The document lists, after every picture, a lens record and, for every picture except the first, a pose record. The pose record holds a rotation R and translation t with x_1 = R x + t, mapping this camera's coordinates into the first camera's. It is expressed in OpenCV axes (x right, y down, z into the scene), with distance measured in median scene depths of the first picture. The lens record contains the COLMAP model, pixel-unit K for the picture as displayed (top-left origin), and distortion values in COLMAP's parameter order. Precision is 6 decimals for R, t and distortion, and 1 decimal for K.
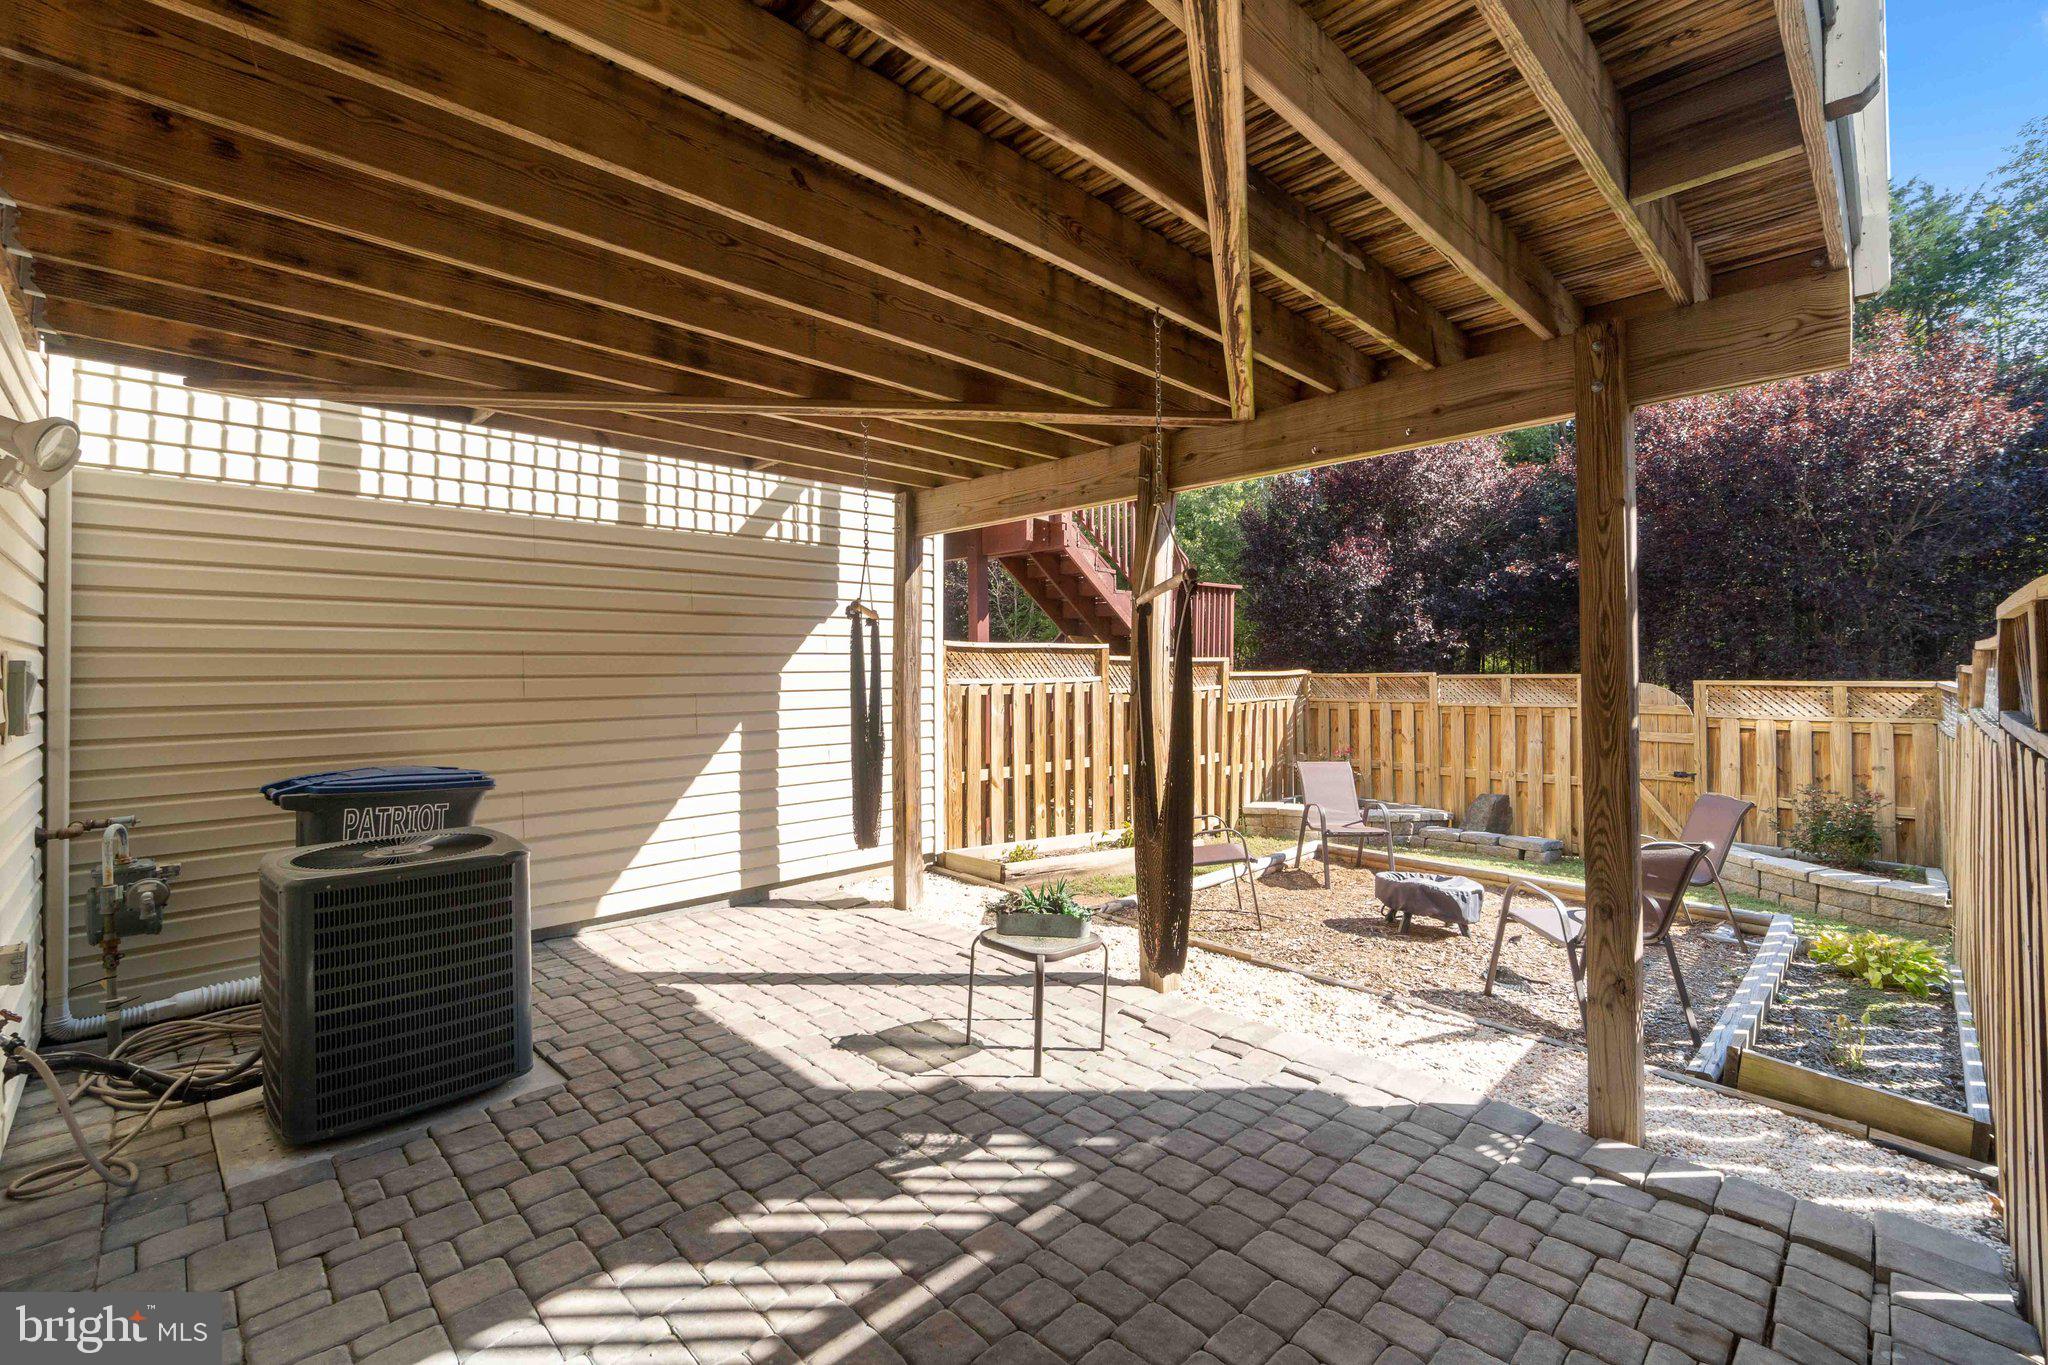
lens RADIAL K [[893.2, 0, 1032.0], [0, 893.2, 673.9], [0, 0, 1]] dist [-0.001928, 0.002063]
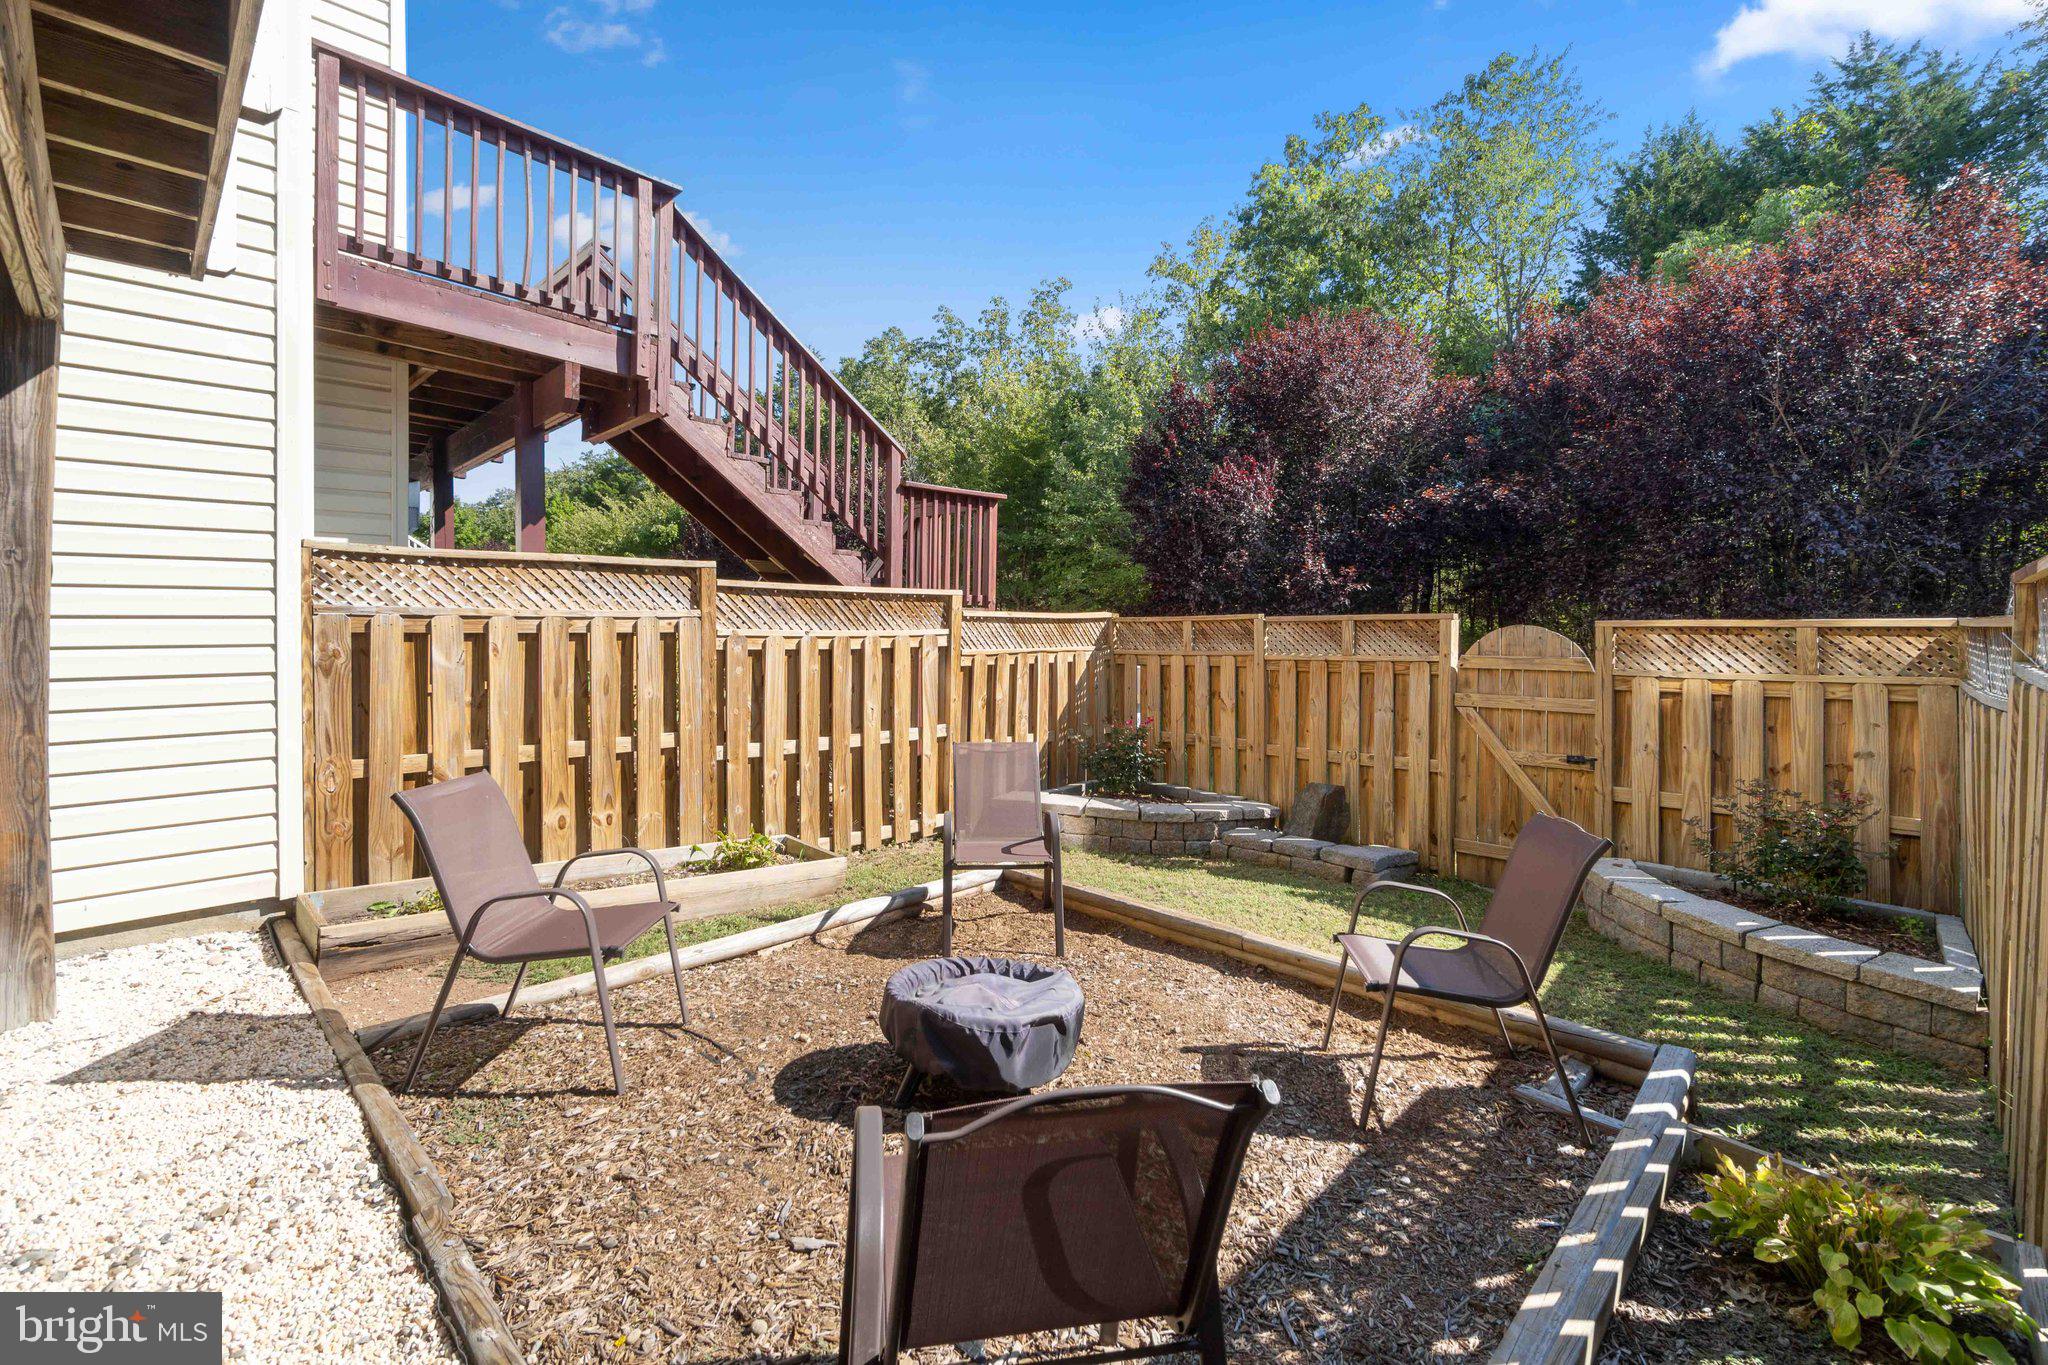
lens RADIAL K [[893.2, 0, 1038.8], [0, 893.2, 643.1], [0, 0, 1]] dist [-0.001928, 0.002063]
pose [[0.999955, 0.003925, 0.008592, 0.311728], [-0.003998, 0.999956, 0.008448, 0.020015], [-0.008559, -0.008482, 0.999927, 0.325214]]
